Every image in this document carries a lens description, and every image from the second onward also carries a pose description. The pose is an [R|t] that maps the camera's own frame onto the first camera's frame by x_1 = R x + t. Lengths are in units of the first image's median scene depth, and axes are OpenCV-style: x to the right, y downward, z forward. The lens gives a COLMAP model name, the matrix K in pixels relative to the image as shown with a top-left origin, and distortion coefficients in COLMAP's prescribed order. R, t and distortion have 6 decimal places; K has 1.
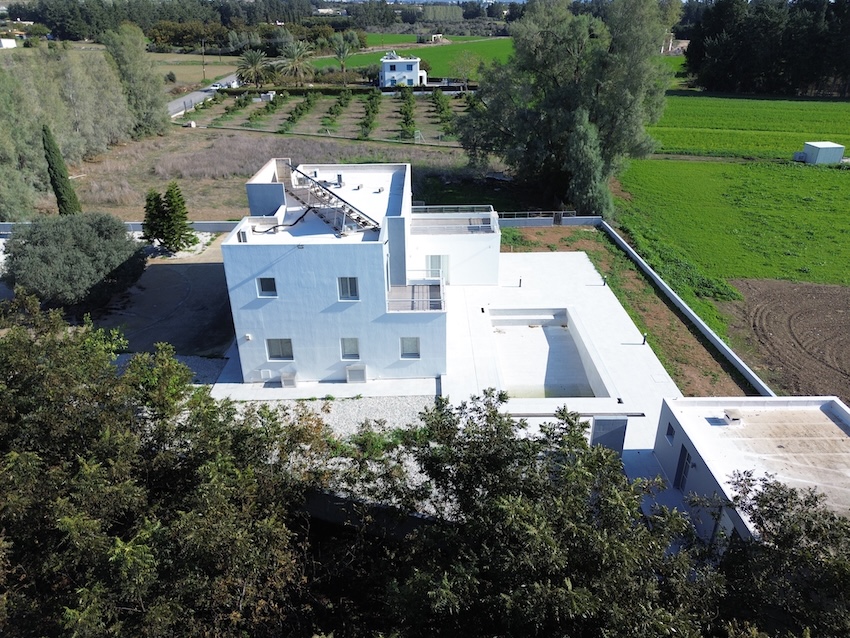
lens RADIAL K [[601.5, 0, 425.0], [0, 601.5, 319.0], [0, 0, 1]] dist [0.065898, -0.059176]
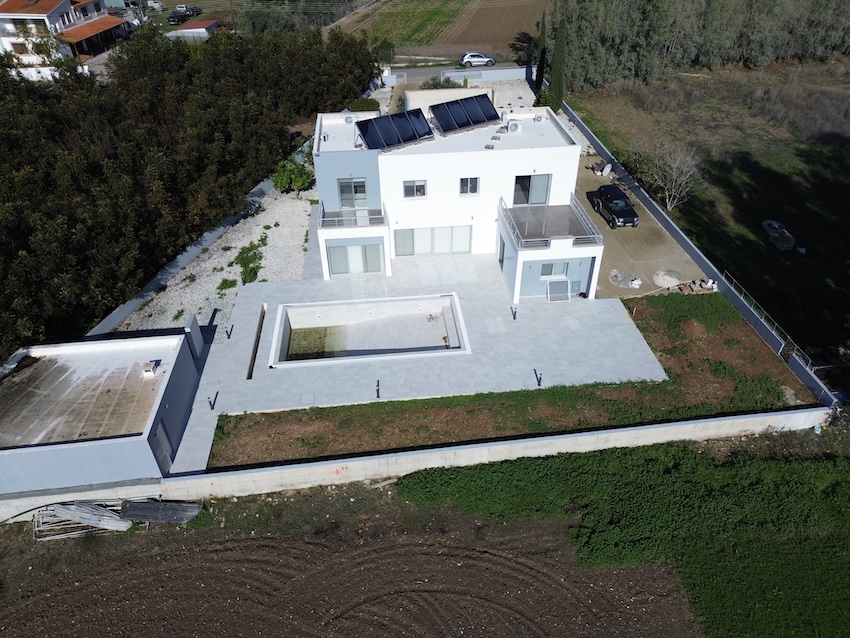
lens RADIAL K [[601.5, 0, 425.0], [0, 601.5, 319.0], [0, 0, 1]] dist [0.065898, -0.059176]
pose [[0.097725, 0.604066, -0.790920, 0.732090], [-0.445568, 0.737181, 0.507969, -0.384128], [0.889898, 0.302767, 0.341194, 0.533994]]
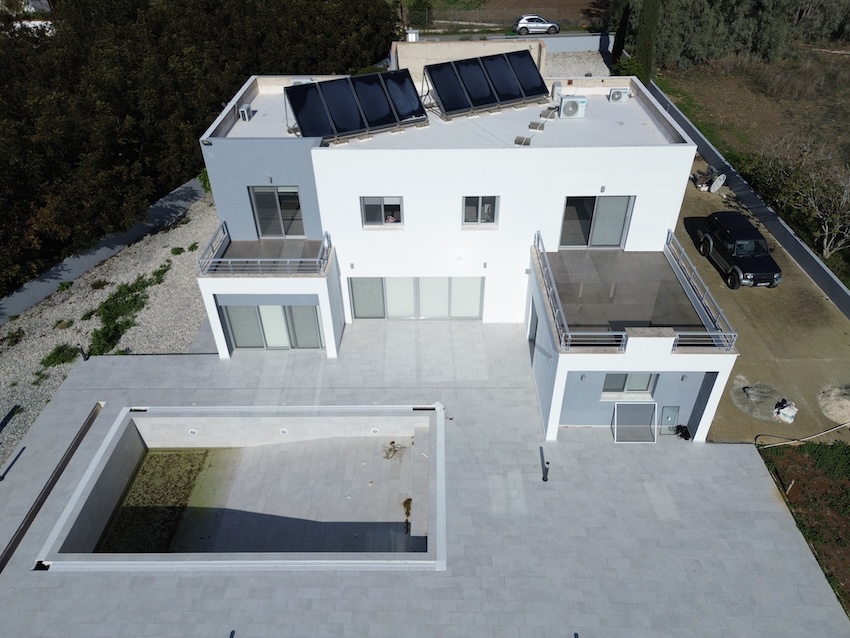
lens RADIAL K [[609.0, 0, 425.5], [0, 609.0, 314.7], [0, 0, 1]] dist [0.025611, -0.003773]
pose [[-0.010974, 0.614632, -0.788738, 0.386696], [-0.444830, 0.703437, 0.554349, -0.306948], [0.895548, 0.356938, 0.265687, 0.683222]]
